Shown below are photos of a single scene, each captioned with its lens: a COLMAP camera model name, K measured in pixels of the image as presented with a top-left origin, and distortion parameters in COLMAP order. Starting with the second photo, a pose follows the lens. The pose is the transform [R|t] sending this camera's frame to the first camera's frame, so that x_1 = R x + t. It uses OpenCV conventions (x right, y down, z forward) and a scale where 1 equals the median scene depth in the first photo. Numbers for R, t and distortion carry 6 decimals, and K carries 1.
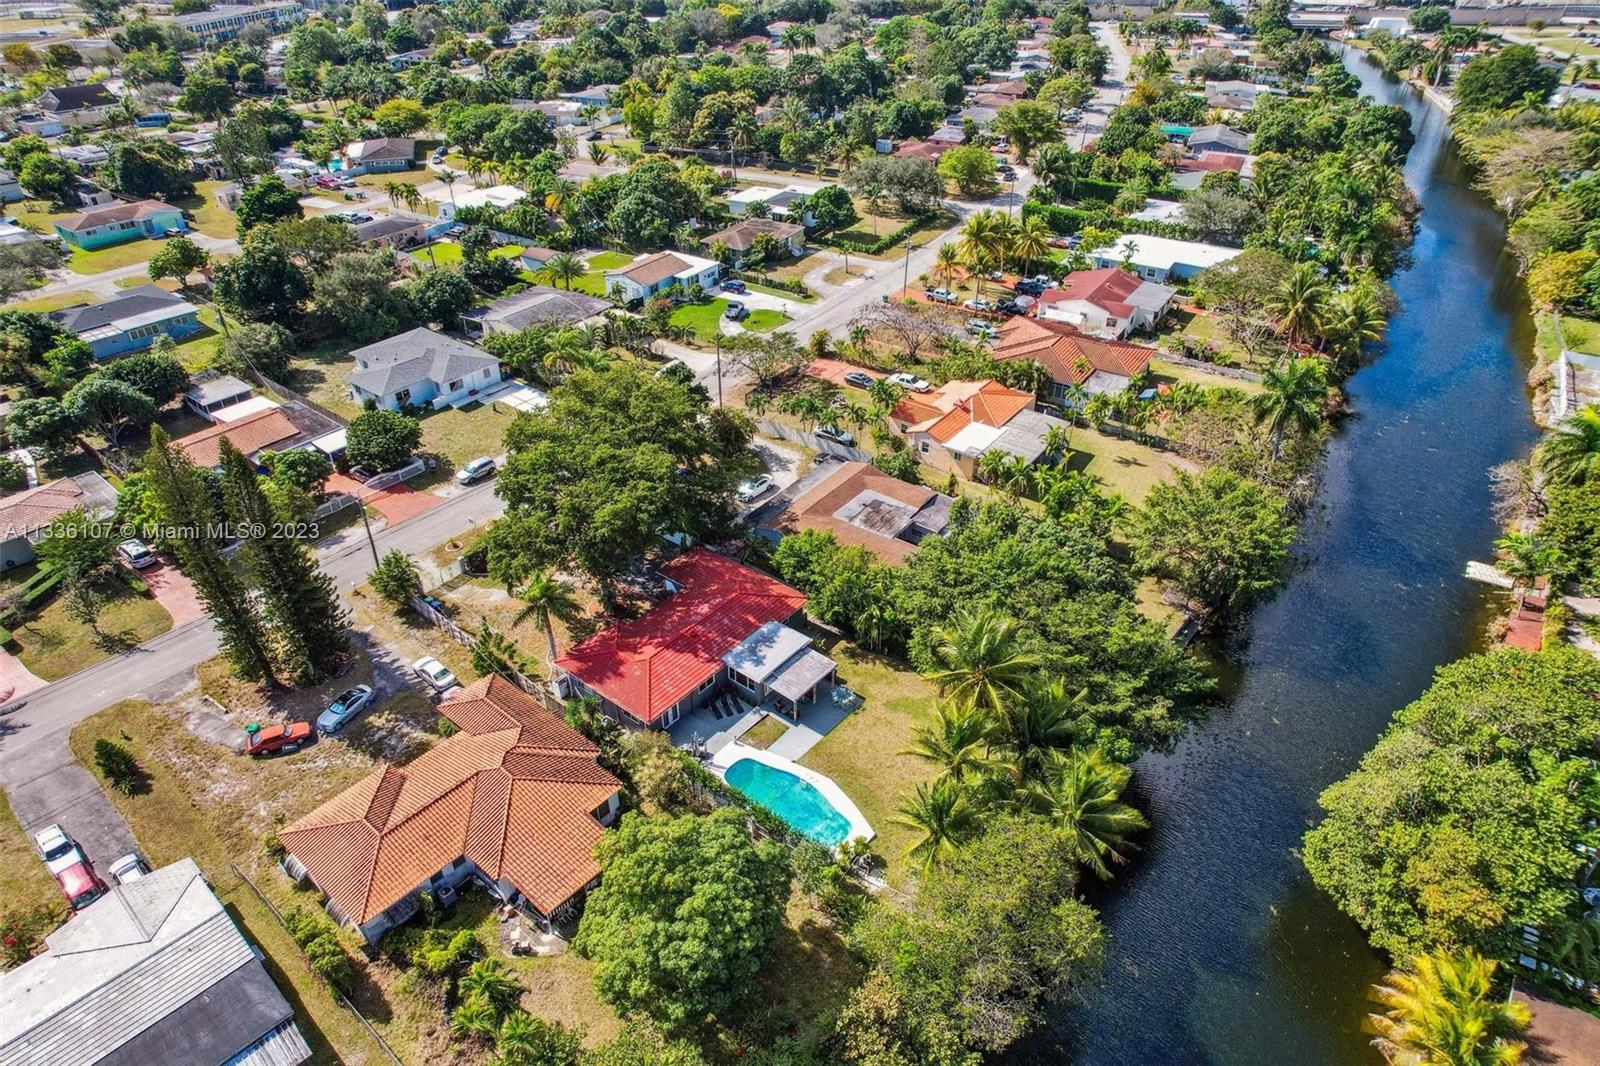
lens RADIAL K [[1024.7, 0, 805.9], [0, 1024.7, 530.0], [0, 0, 1]] dist [-0.073500, 0.065553]
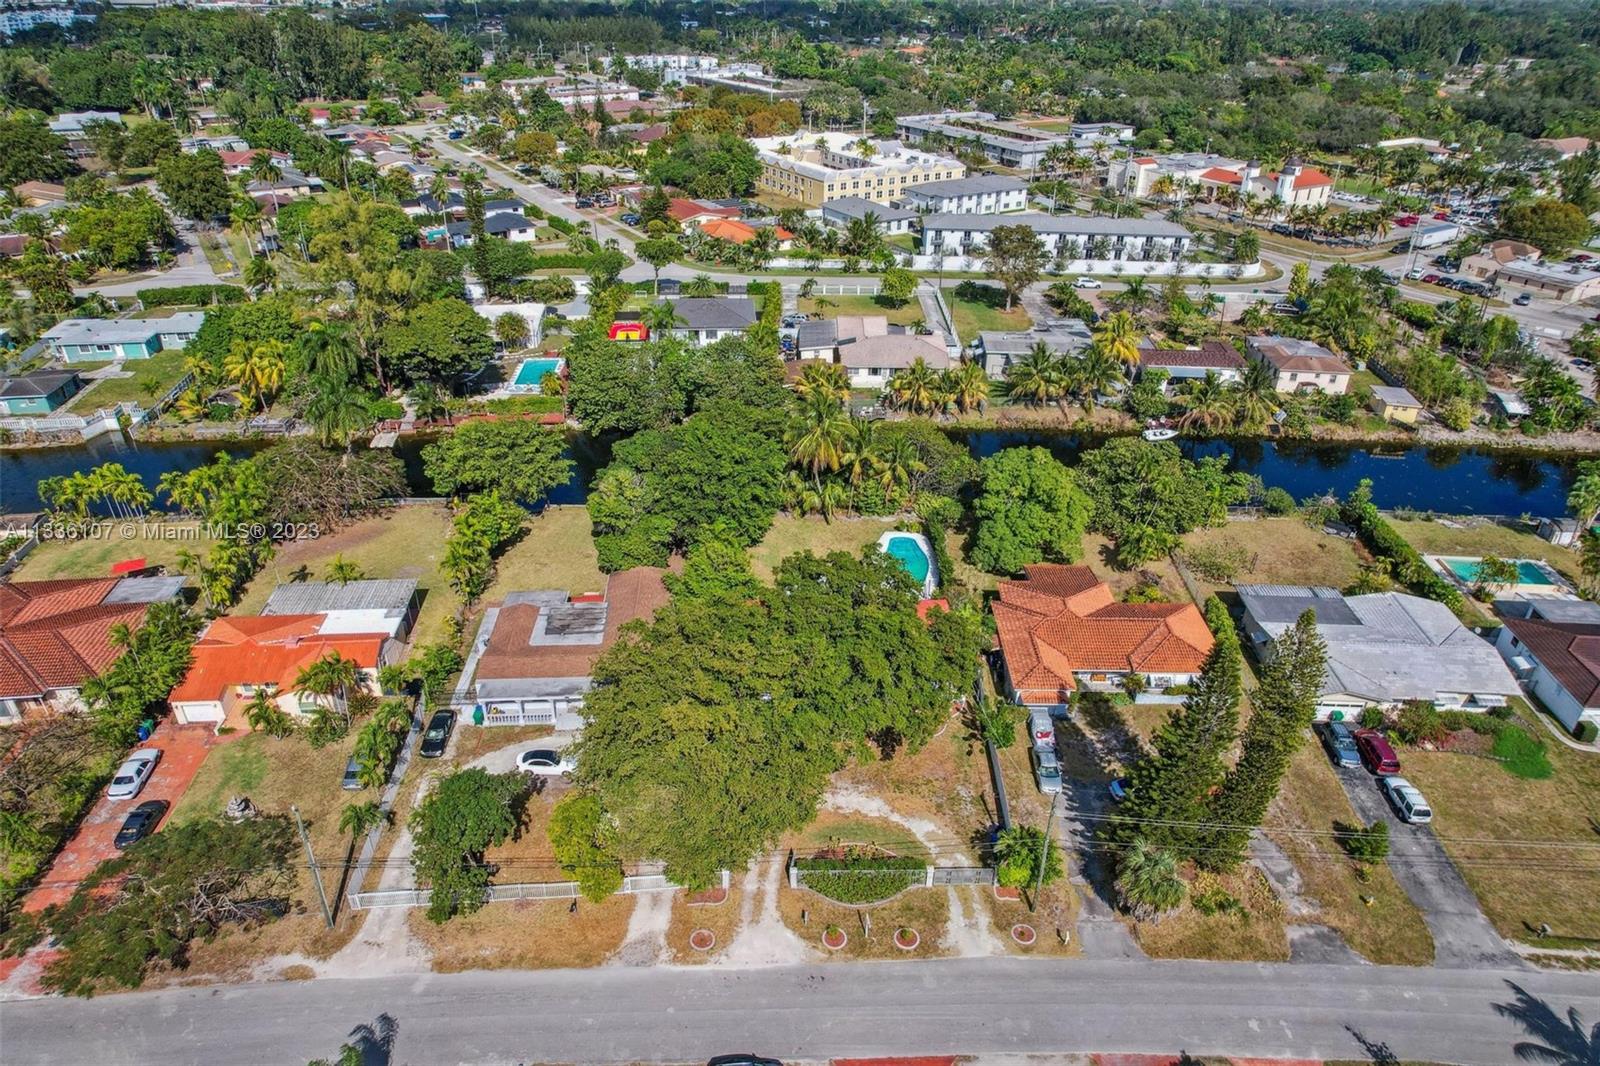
lens RADIAL K [[1024.7, 0, 805.9], [0, 1024.7, 530.0], [0, 0, 1]] dist [-0.073500, 0.065553]
pose [[-0.641068, -0.384291, 0.664344, -0.508417], [0.410634, 0.559549, 0.719920, -0.504087], [-0.648392, 0.734320, -0.200906, 0.778369]]
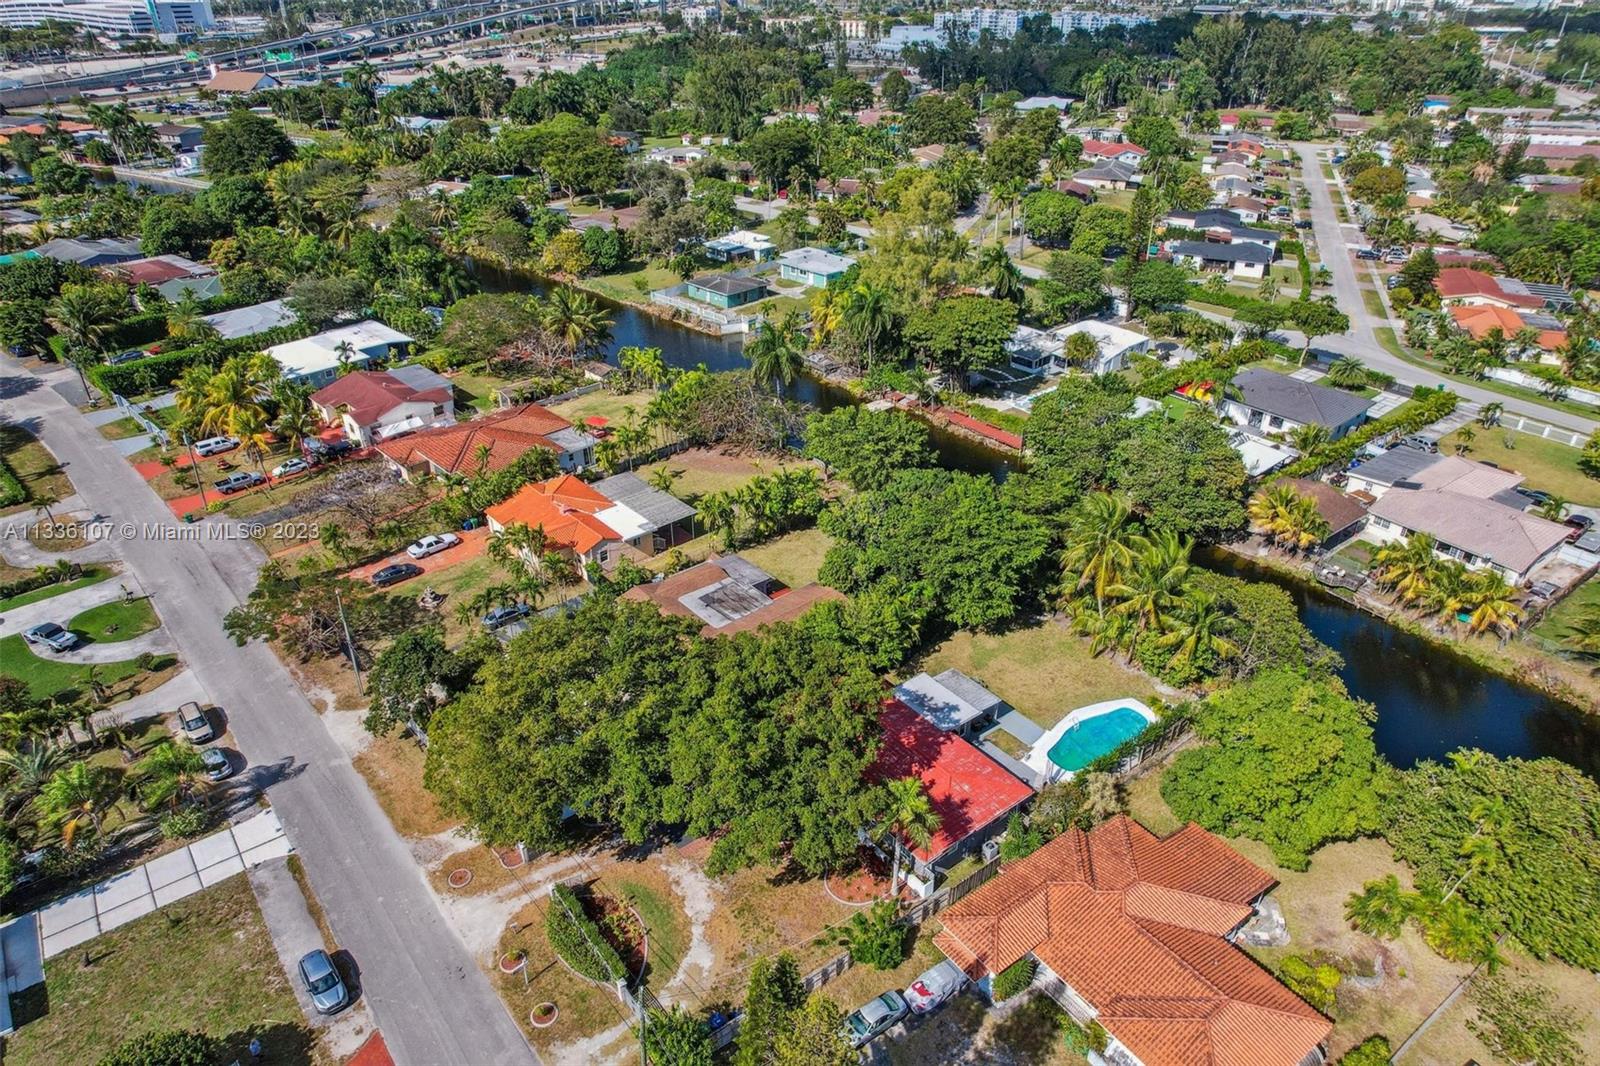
lens RADIAL K [[1024.7, 0, 805.9], [0, 1024.7, 530.0], [0, 0, 1]] dist [-0.073500, 0.065553]
pose [[0.230838, -0.478918, 0.846966, -0.544295], [0.529879, 0.791948, 0.303391, -0.251687], [-0.816053, 0.378755, 0.436580, 0.392260]]
